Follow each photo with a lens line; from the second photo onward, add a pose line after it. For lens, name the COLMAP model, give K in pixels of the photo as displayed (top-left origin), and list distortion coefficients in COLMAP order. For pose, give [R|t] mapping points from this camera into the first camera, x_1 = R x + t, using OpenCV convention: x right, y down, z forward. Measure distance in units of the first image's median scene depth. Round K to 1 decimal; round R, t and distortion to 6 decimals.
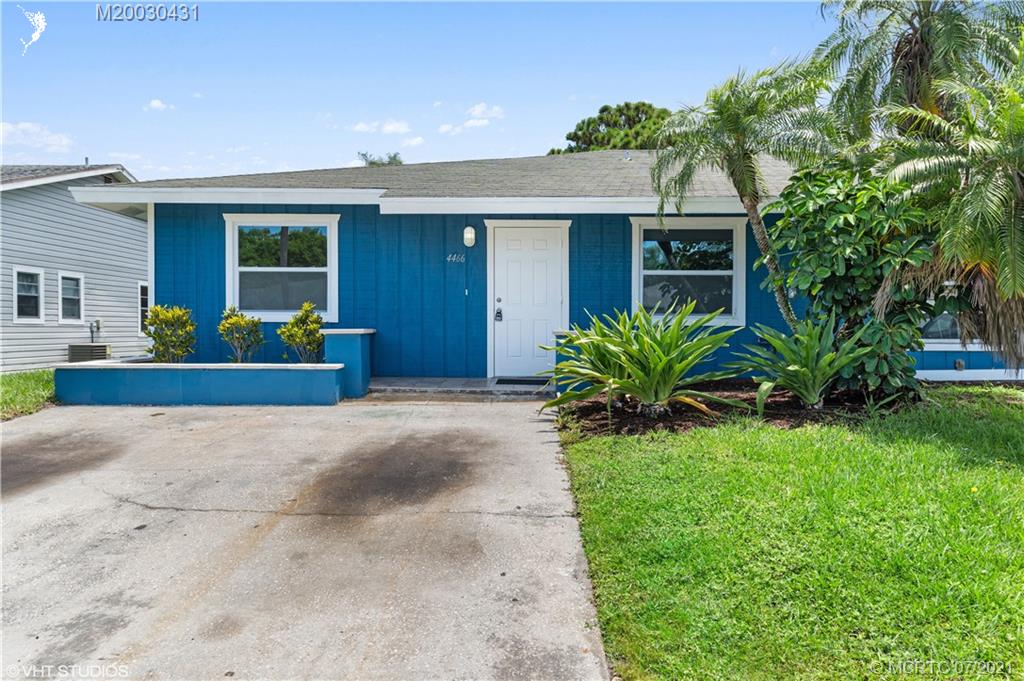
lens RADIAL K [[671.6, 0, 508.6], [0, 671.6, 345.6], [0, 0, 1]] dist [-0.007503, -0.003357]
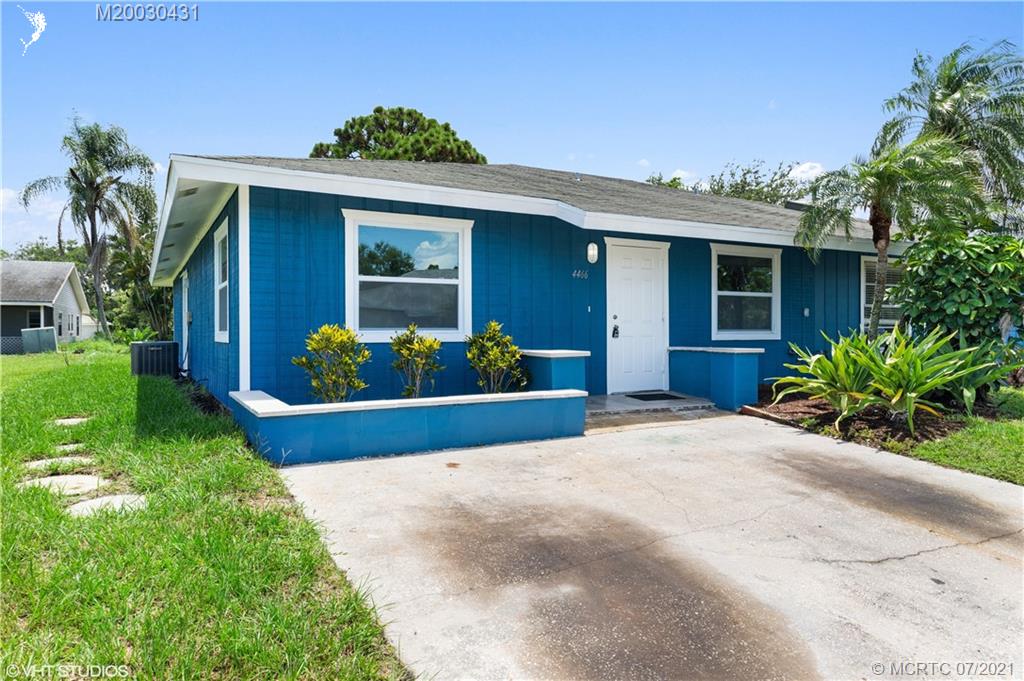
lens RADIAL K [[671.6, 0, 506.8], [0, 671.6, 333.9], [0, 0, 1]] dist [-0.007503, -0.003357]
pose [[0.862423, -0.010494, 0.506079, -0.665711], [0.018548, 0.999769, -0.010877, -0.034258], [-0.505848, 0.018767, 0.862419, 0.209790]]
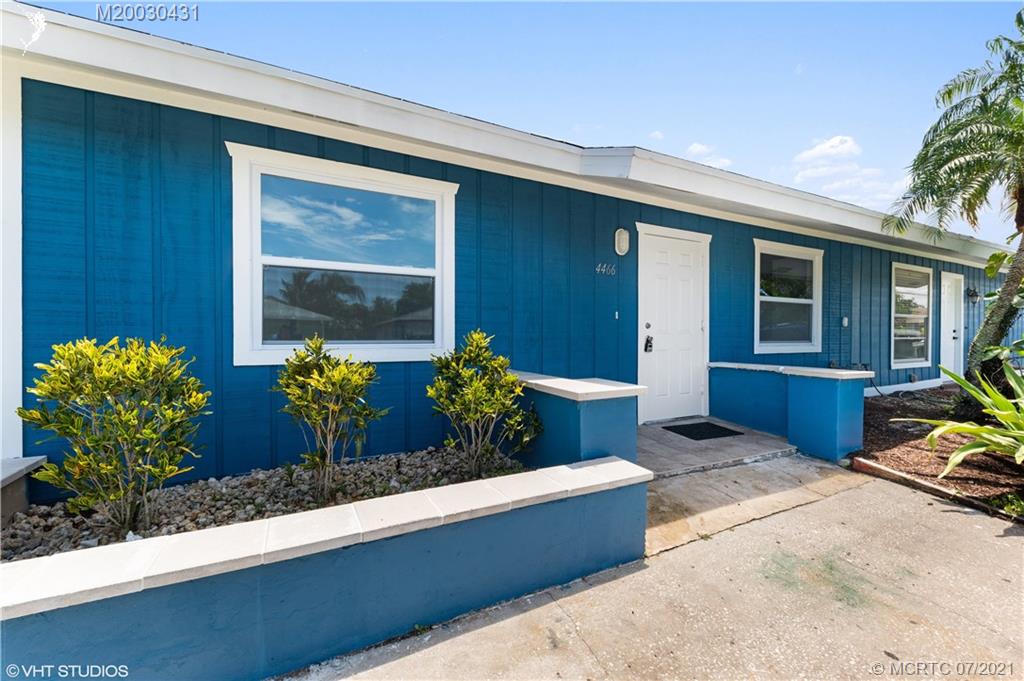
lens RADIAL K [[429.4, 0, 517.5], [0, 429.4, 336.5], [0, 0, 1]] dist [-0.001746, -0.000329]
pose [[0.870026, -0.005169, 0.492978, -0.397668], [0.011909, 0.999874, -0.010534, -0.051225], [-0.492862, 0.015036, 0.869978, 0.632641]]
